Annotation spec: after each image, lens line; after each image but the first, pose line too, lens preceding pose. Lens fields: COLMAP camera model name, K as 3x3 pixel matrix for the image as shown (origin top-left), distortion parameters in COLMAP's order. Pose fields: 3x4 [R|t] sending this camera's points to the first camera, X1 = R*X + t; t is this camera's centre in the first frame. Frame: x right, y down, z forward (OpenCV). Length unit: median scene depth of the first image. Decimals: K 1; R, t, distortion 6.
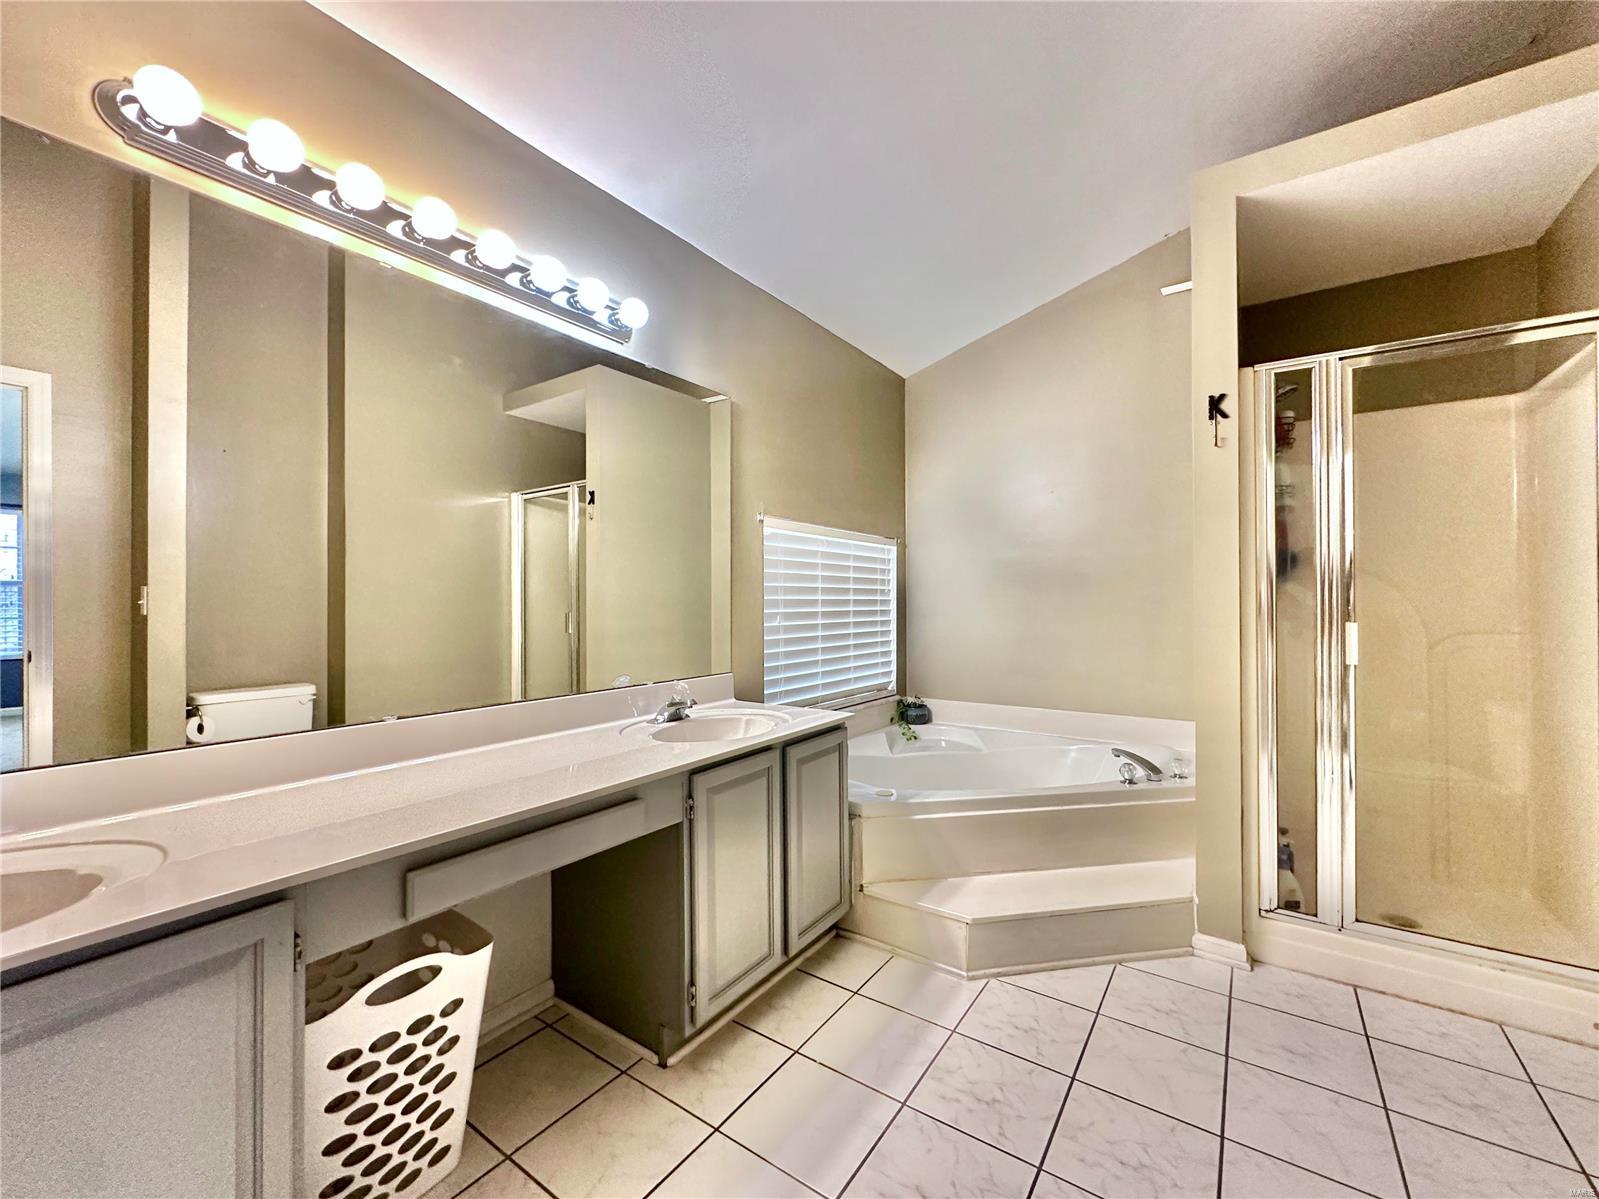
lens RADIAL K [[649.7, 0, 801.5], [0, 649.7, 599.0], [0, 0, 1]] dist [-0.001086, 0.000001]
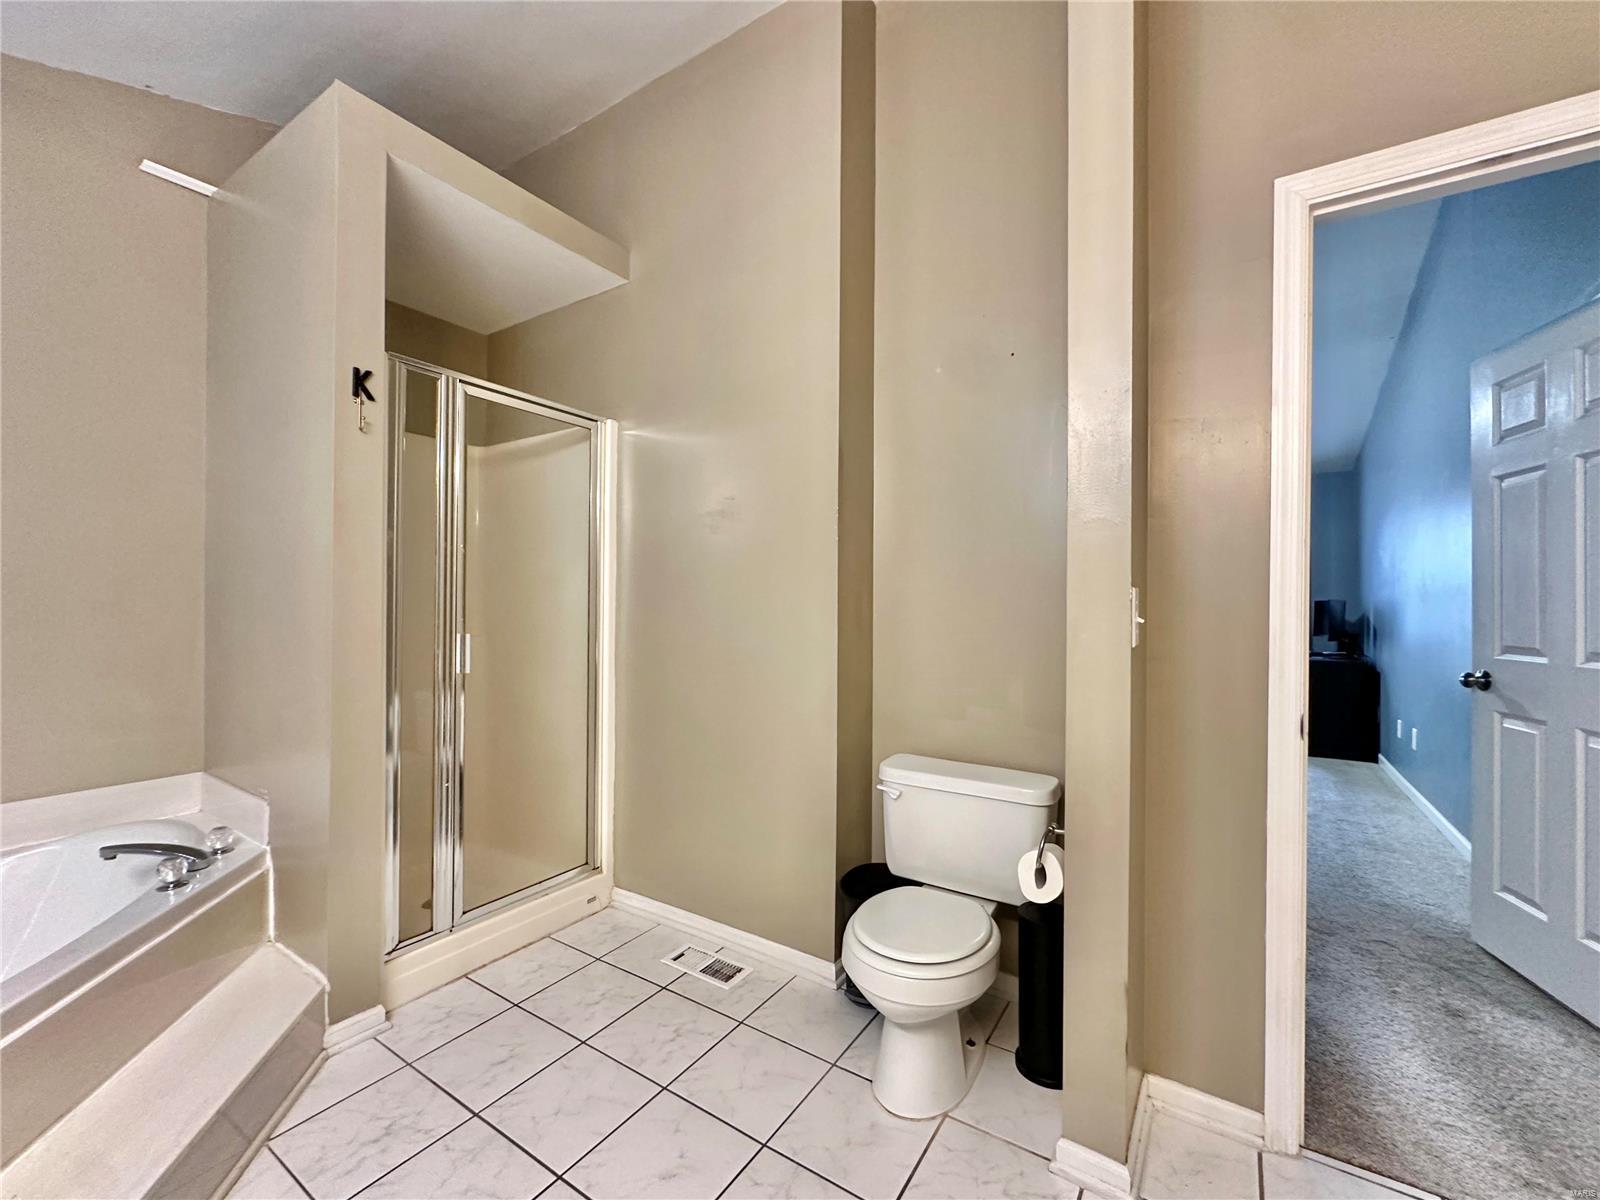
lens RADIAL K [[650.1, 0, 805.0], [0, 650.1, 605.1], [0, 0, 1]] dist [-0.001086, 0.000001]
pose [[-0.028471, 0.004605, 0.999584, -0.218720], [-0.007703, 0.999959, -0.004827, -0.009337], [-0.999565, -0.007837, -0.028435, 0.451805]]
